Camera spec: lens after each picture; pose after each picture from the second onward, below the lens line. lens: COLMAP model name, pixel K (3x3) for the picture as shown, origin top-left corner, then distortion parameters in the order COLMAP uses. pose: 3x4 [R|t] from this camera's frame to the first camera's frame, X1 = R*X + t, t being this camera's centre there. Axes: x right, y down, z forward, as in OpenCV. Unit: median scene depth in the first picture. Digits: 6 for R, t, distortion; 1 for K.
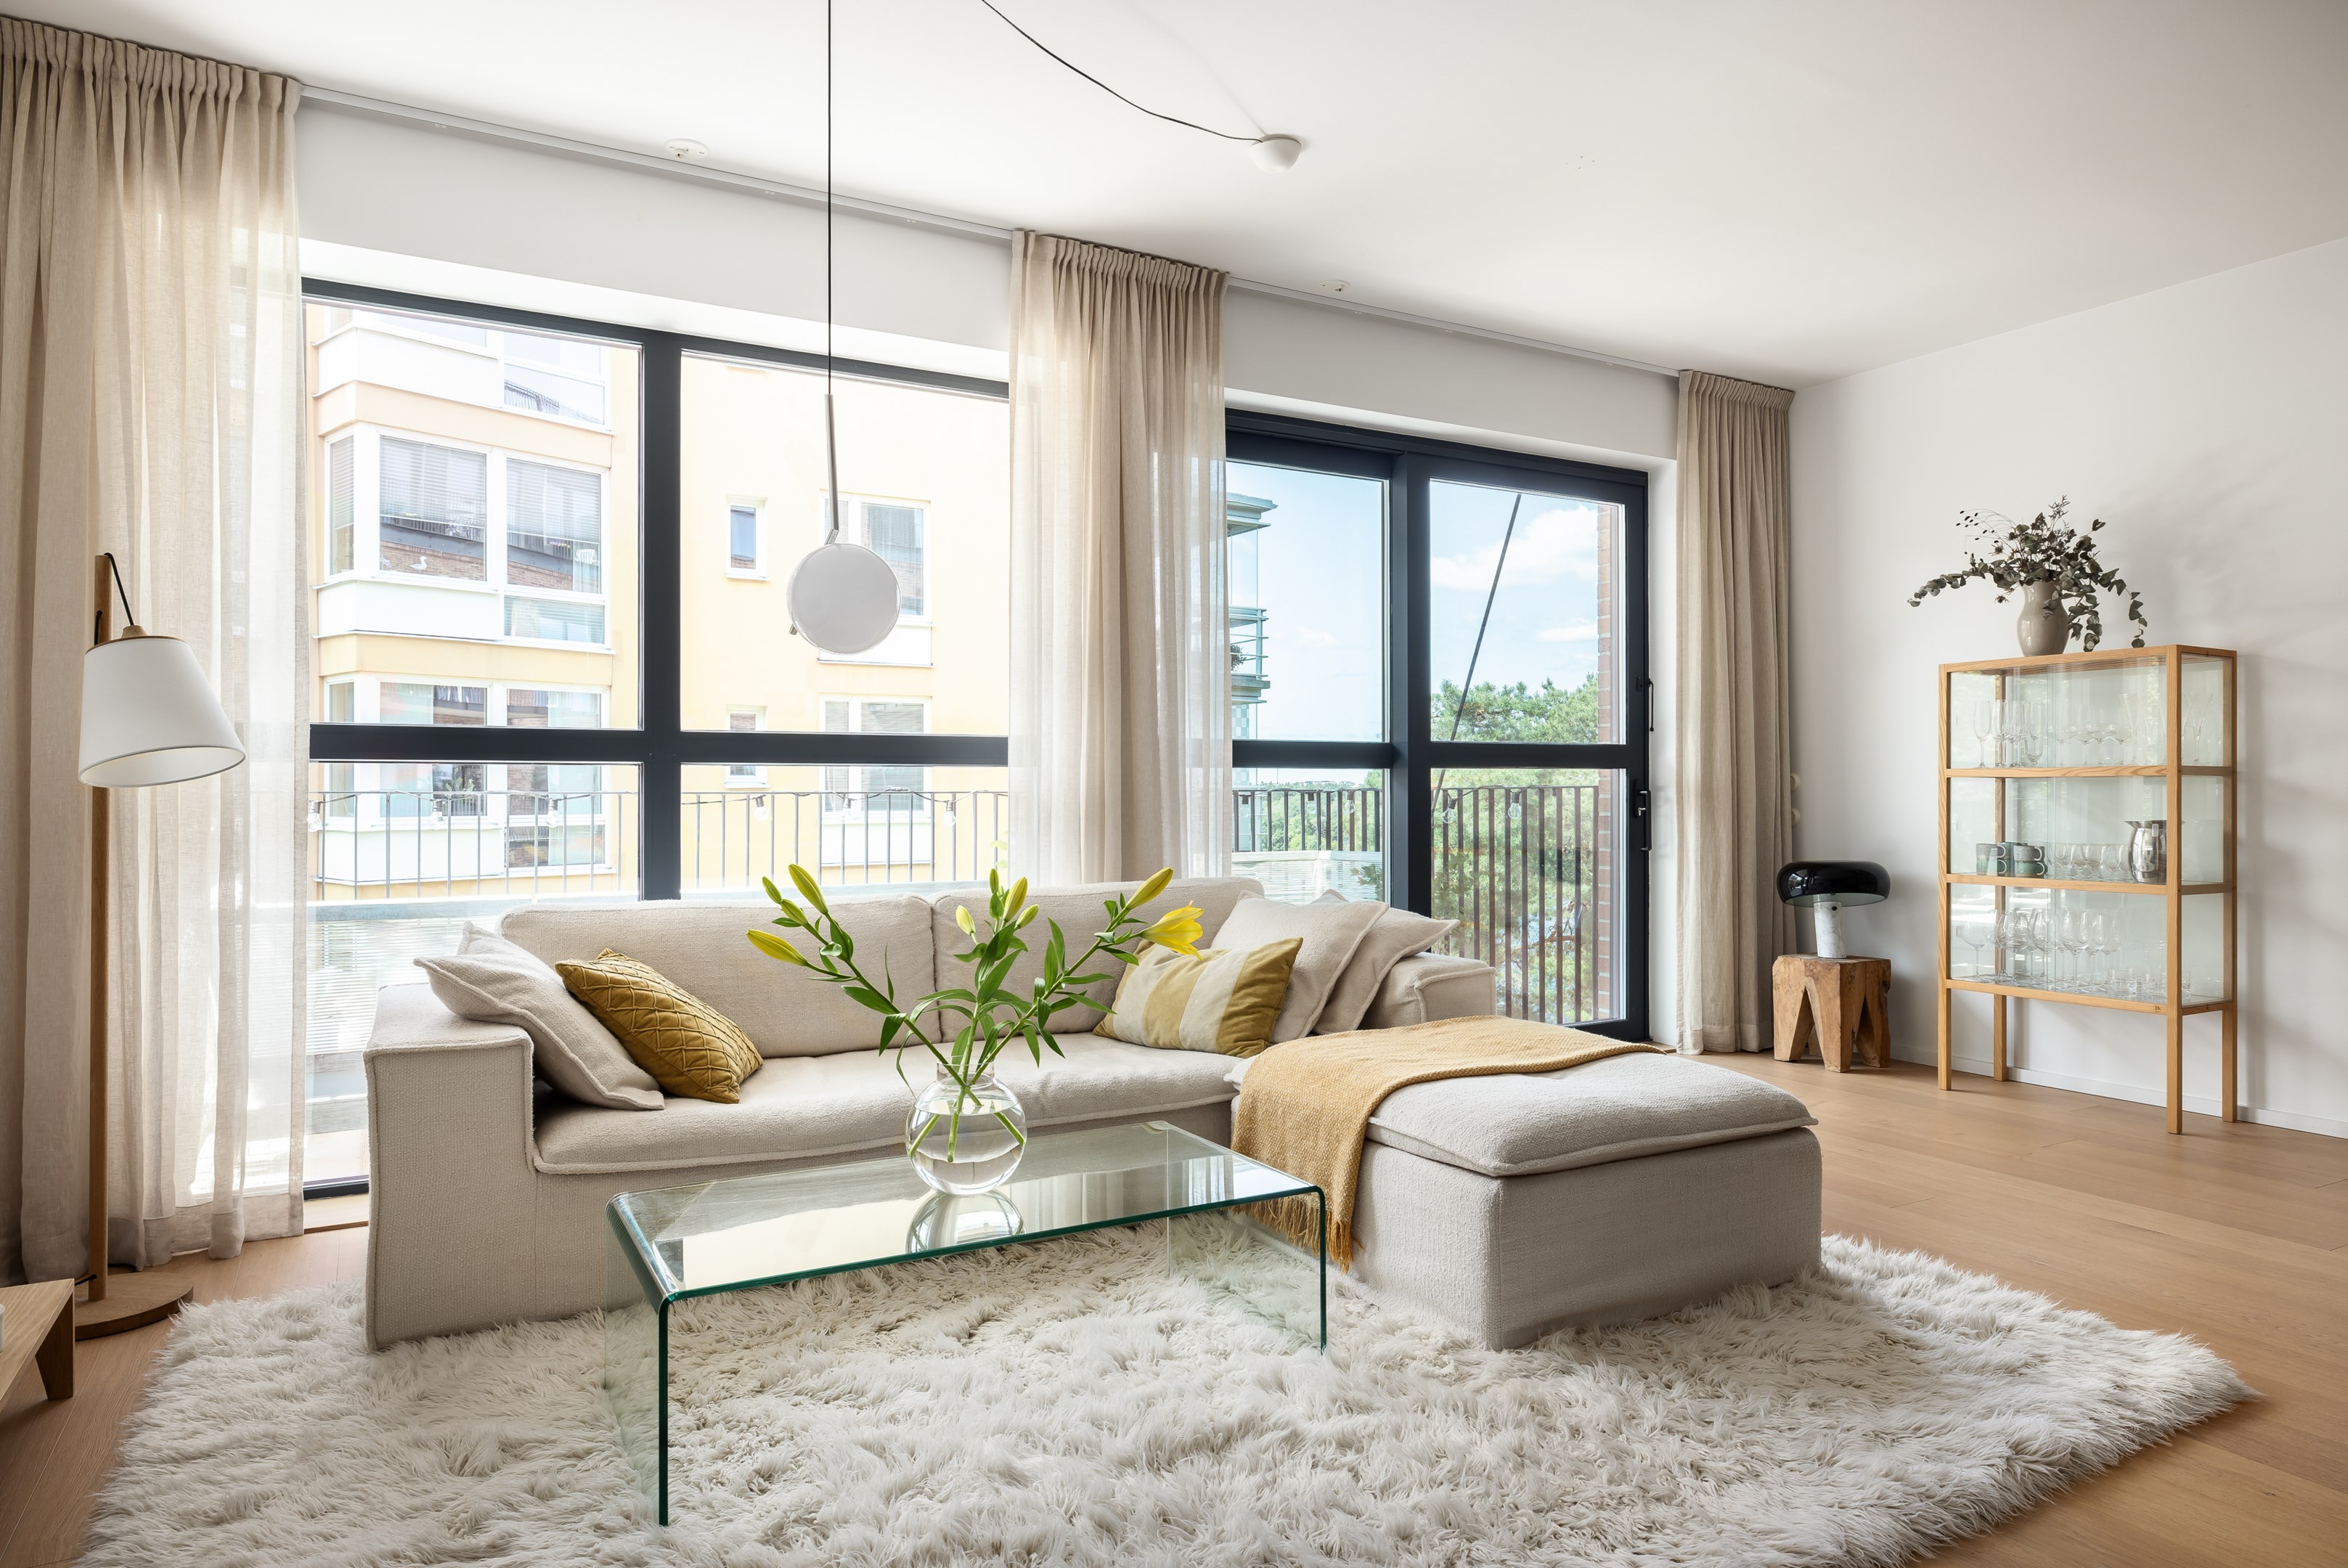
lens RADIAL K [[1418.1, 0, 1152.6], [0, 1418.1, 784.9], [0, 0, 1]] dist [-0.007404, 0.004703]
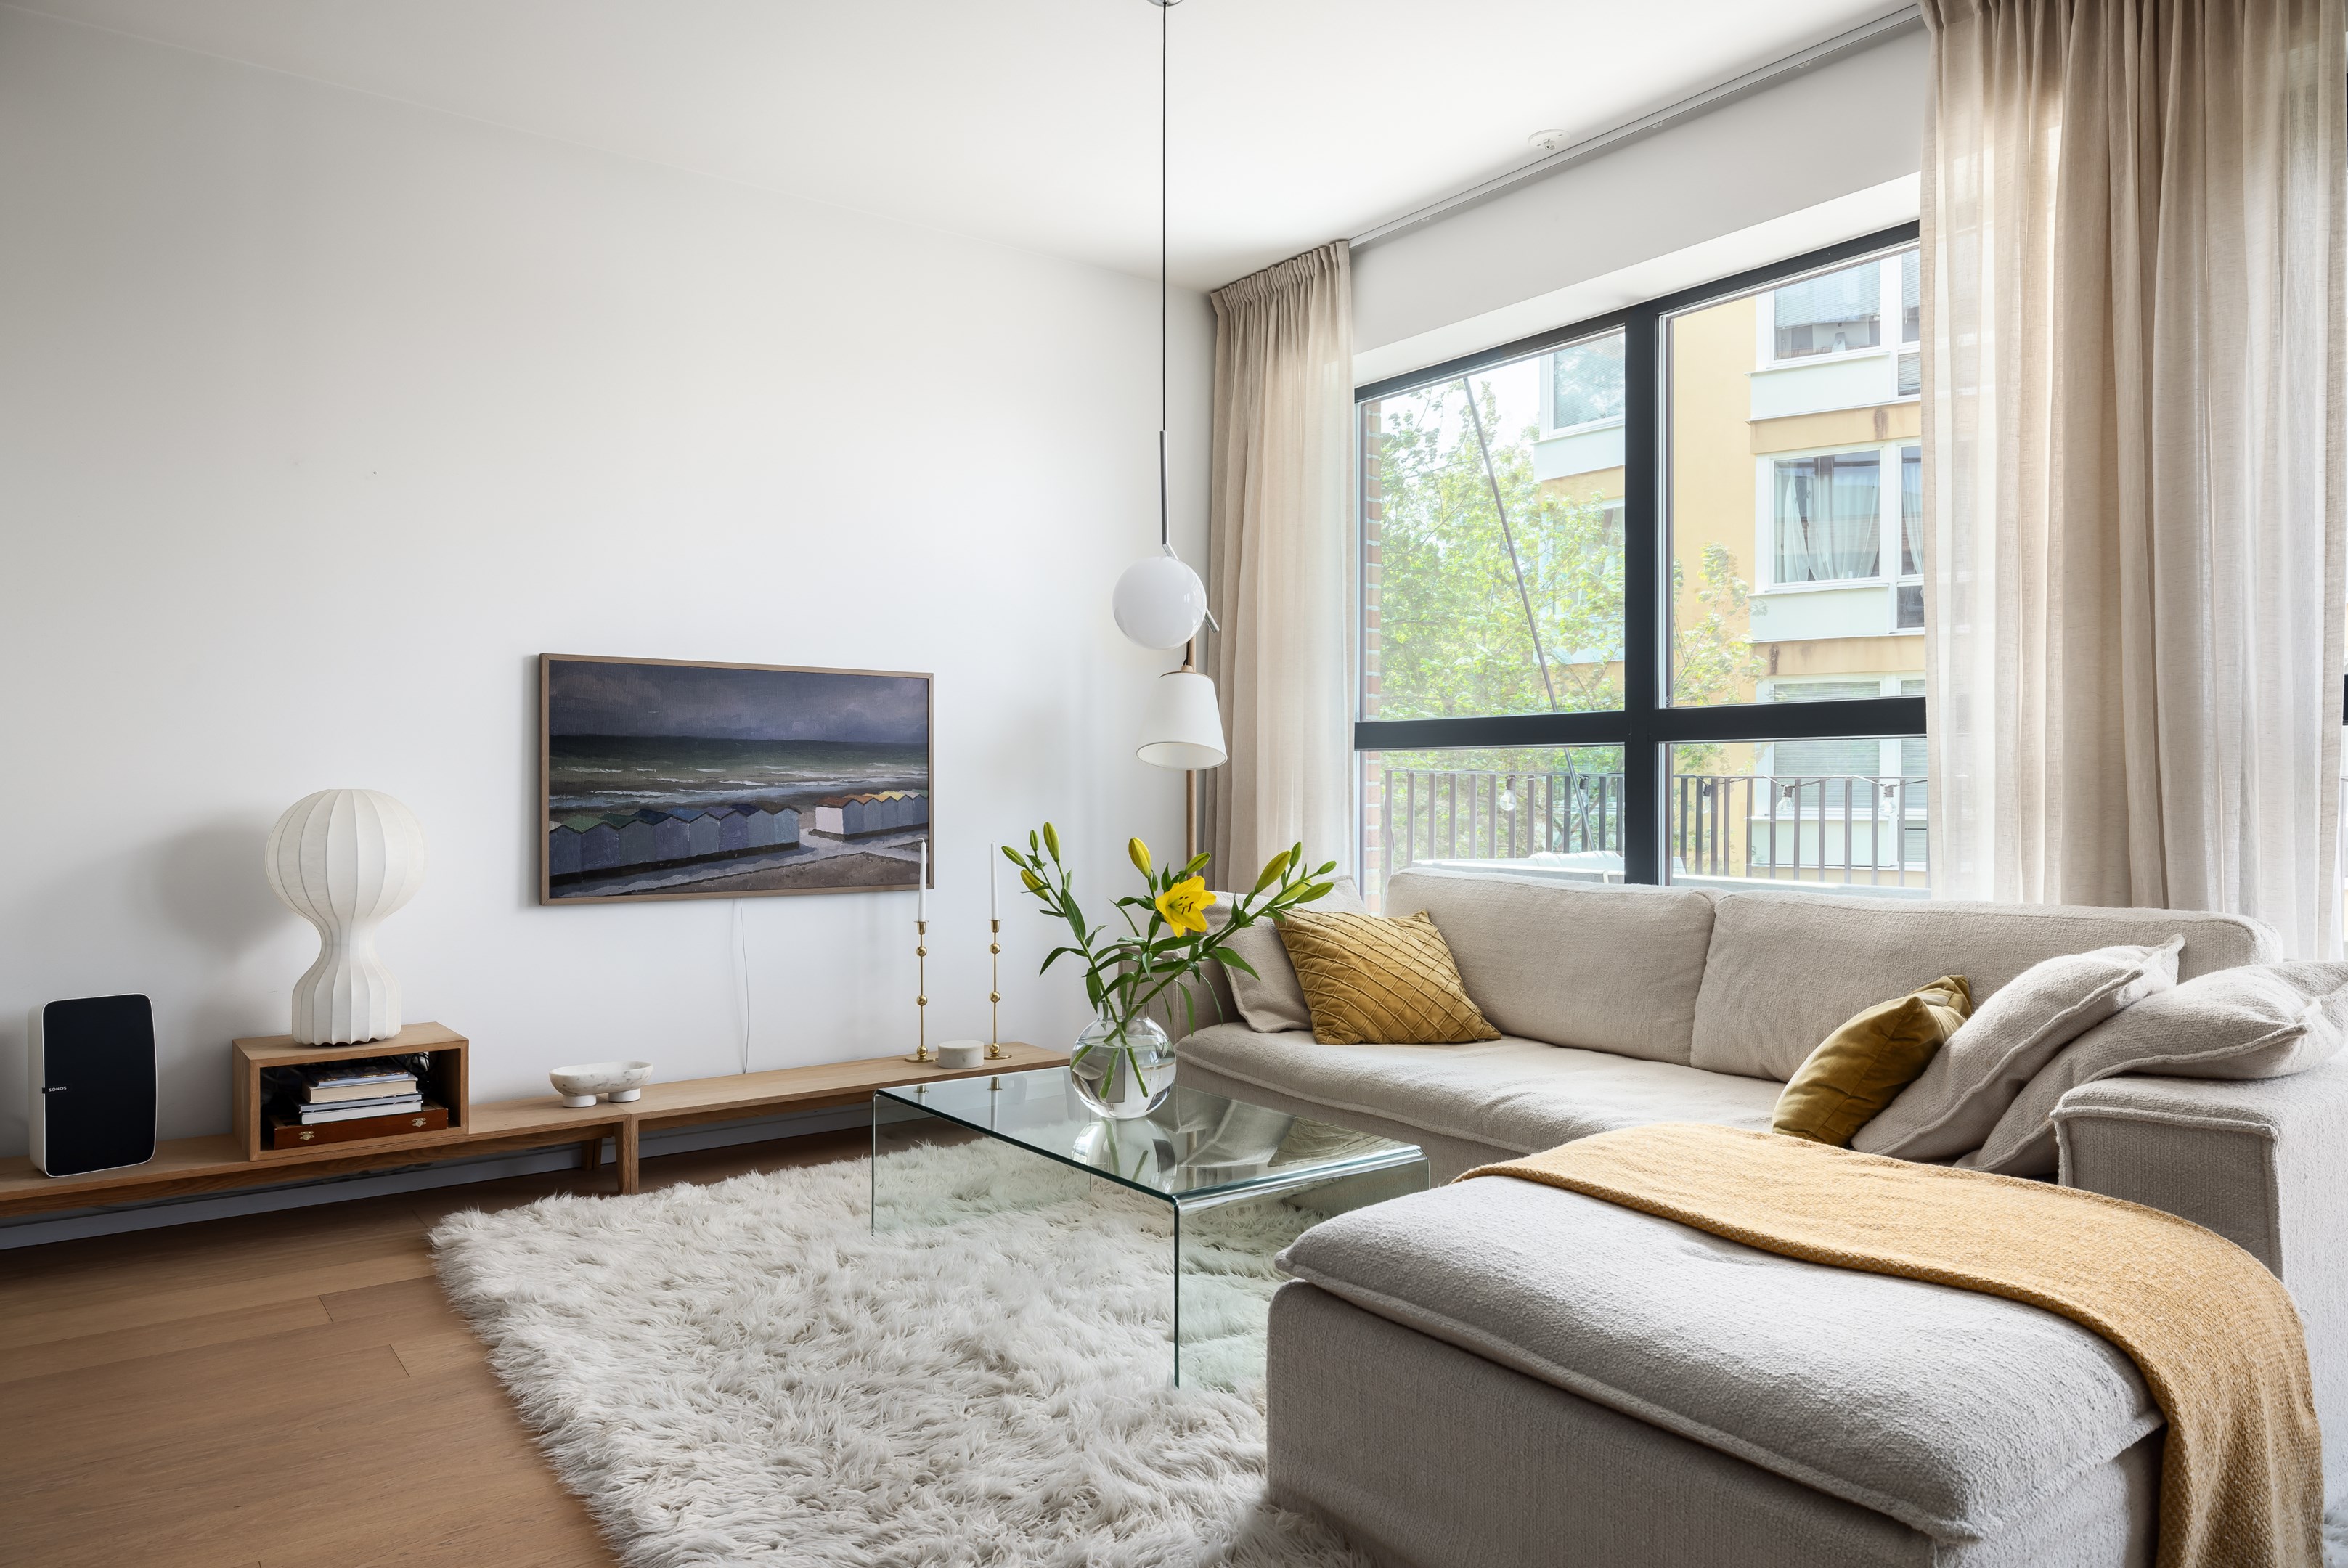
lens RADIAL K [[1543.6, 0, 1158.4], [0, 1543.6, 783.9], [0, 0, 1]] dist [0.004643, 0.000135]
pose [[0.123781, -0.001117, -0.992309, 0.655852], [0.001697, 0.999998, -0.000914, 0.012445], [0.992308, -0.001571, 0.123783, 0.520654]]
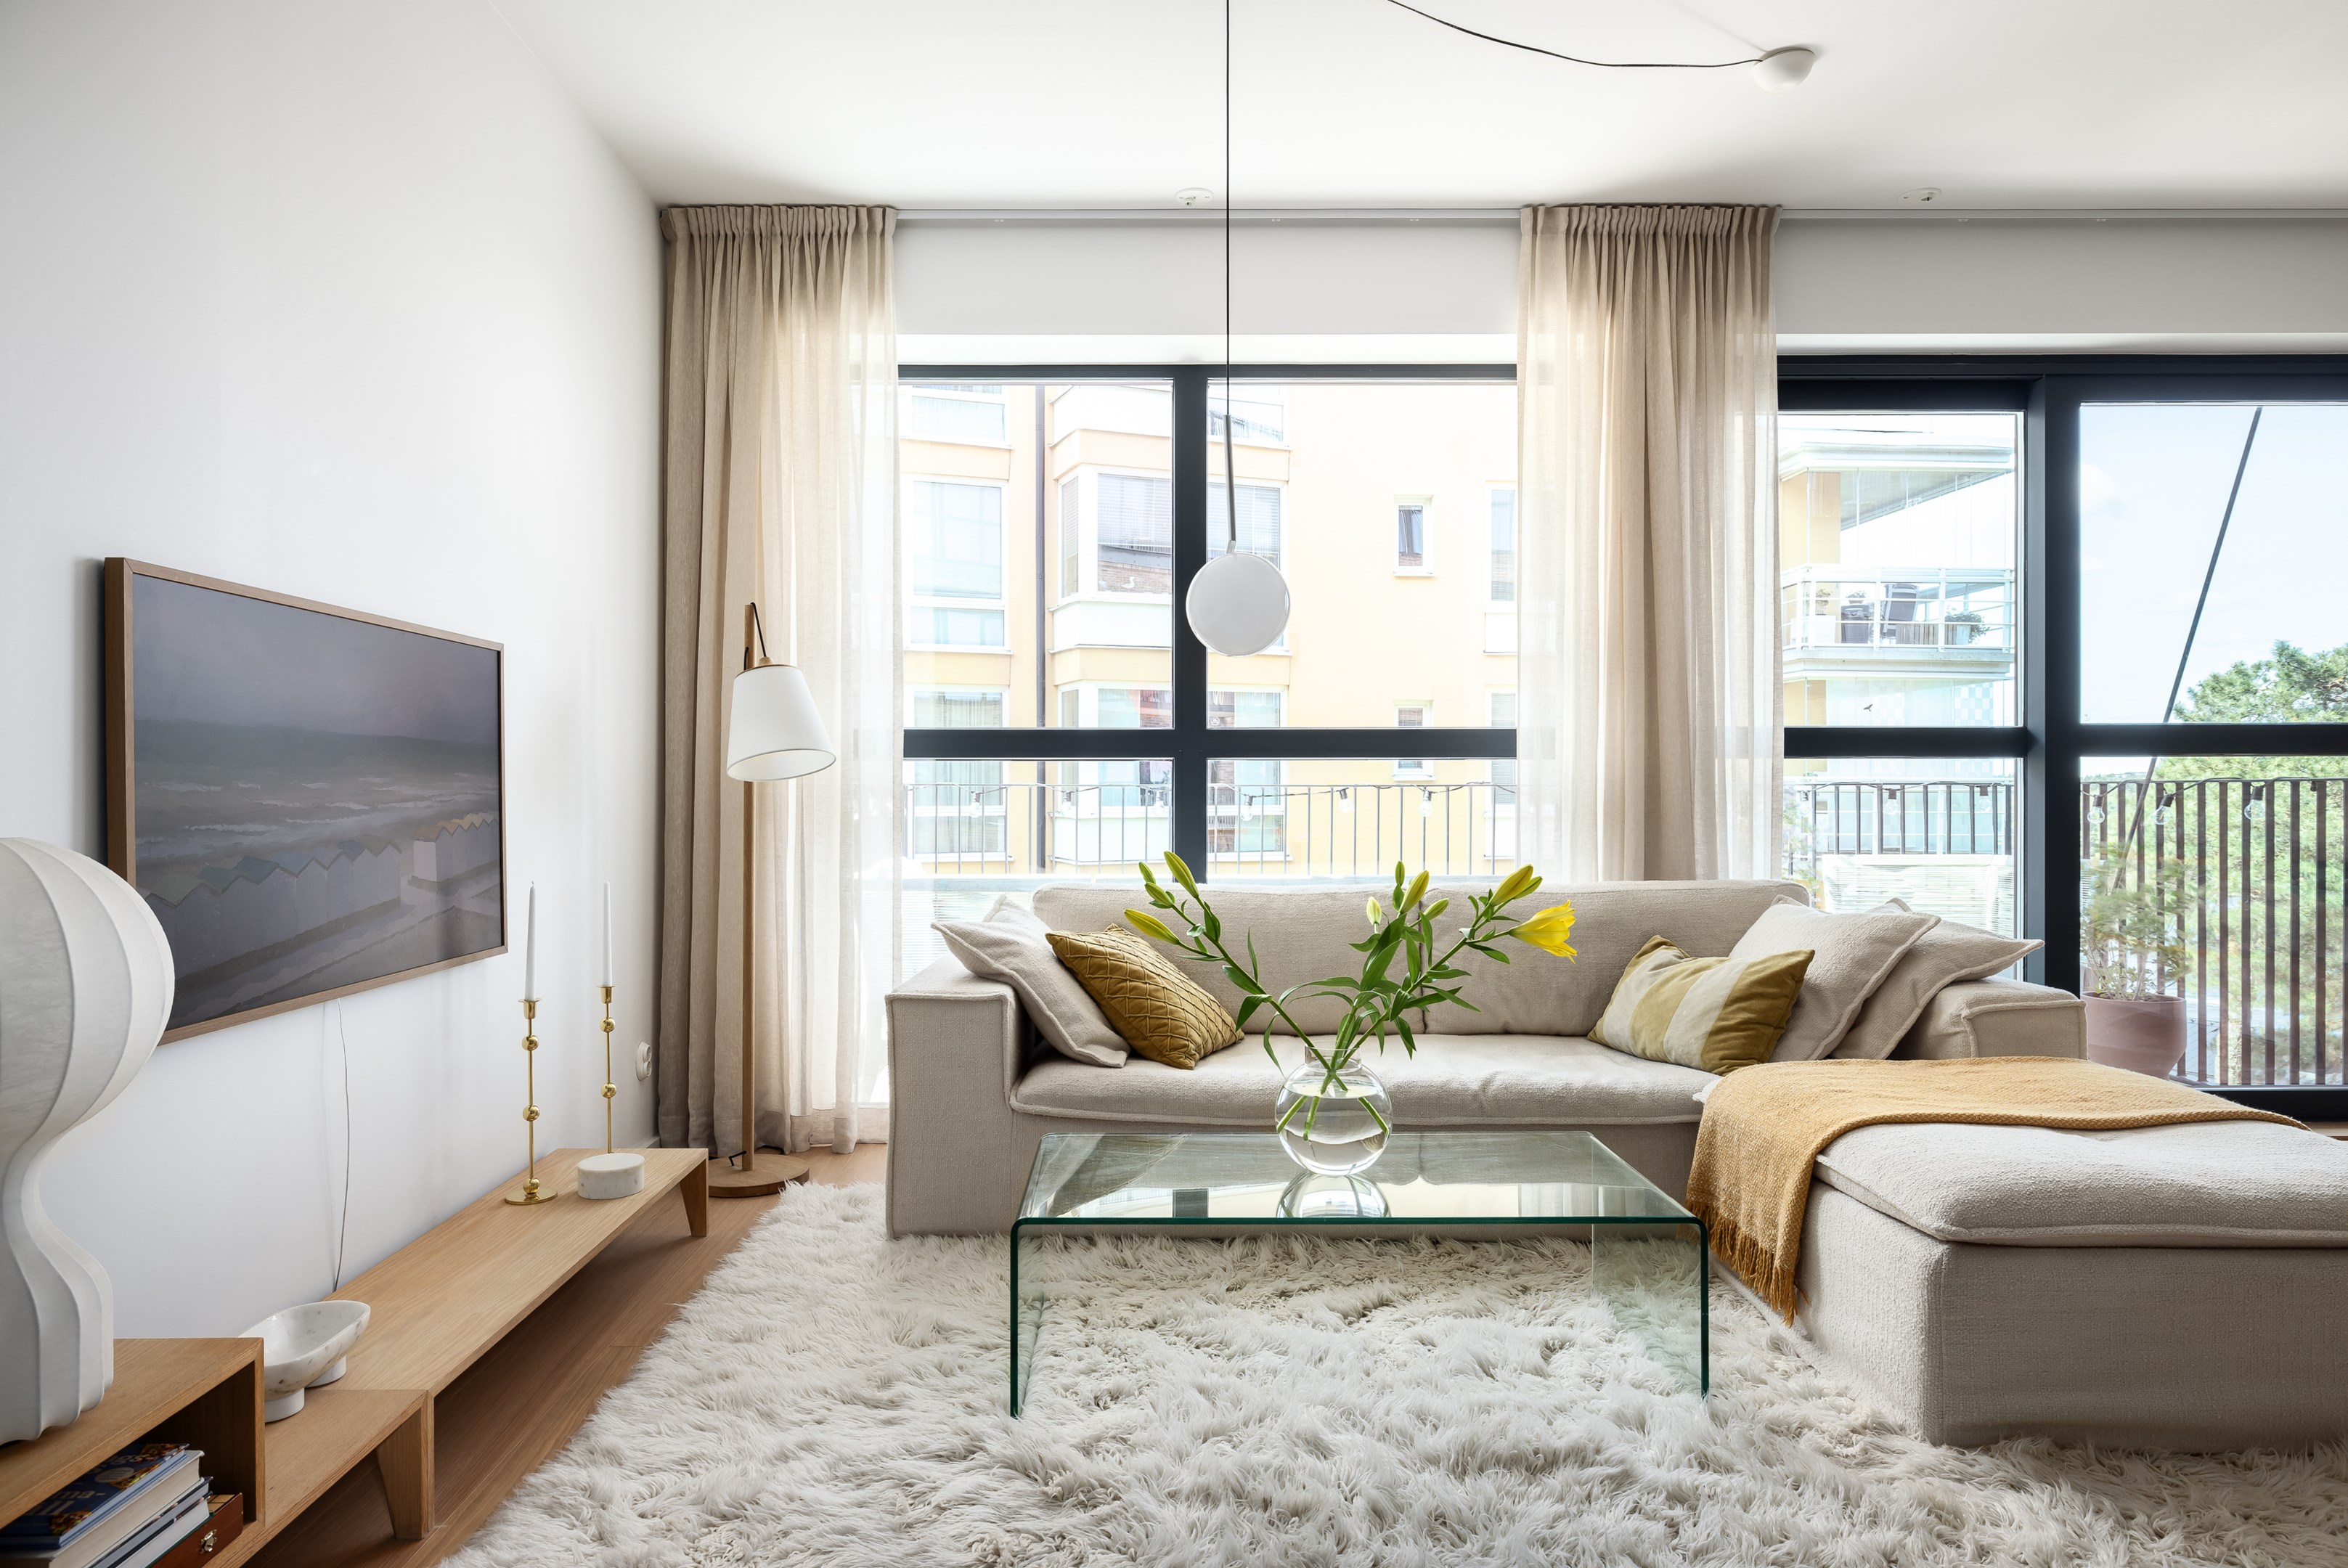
lens RADIAL K [[1418.1, 0, 1121.4], [0, 1418.1, 788.3], [0, 0, 1]] dist [-0.007404, 0.004703]
pose [[0.872267, 0.002028, -0.489025, 0.141555], [0.001808, 0.999971, 0.007372, -0.000685], [0.489026, -0.007314, 0.872238, 0.014603]]
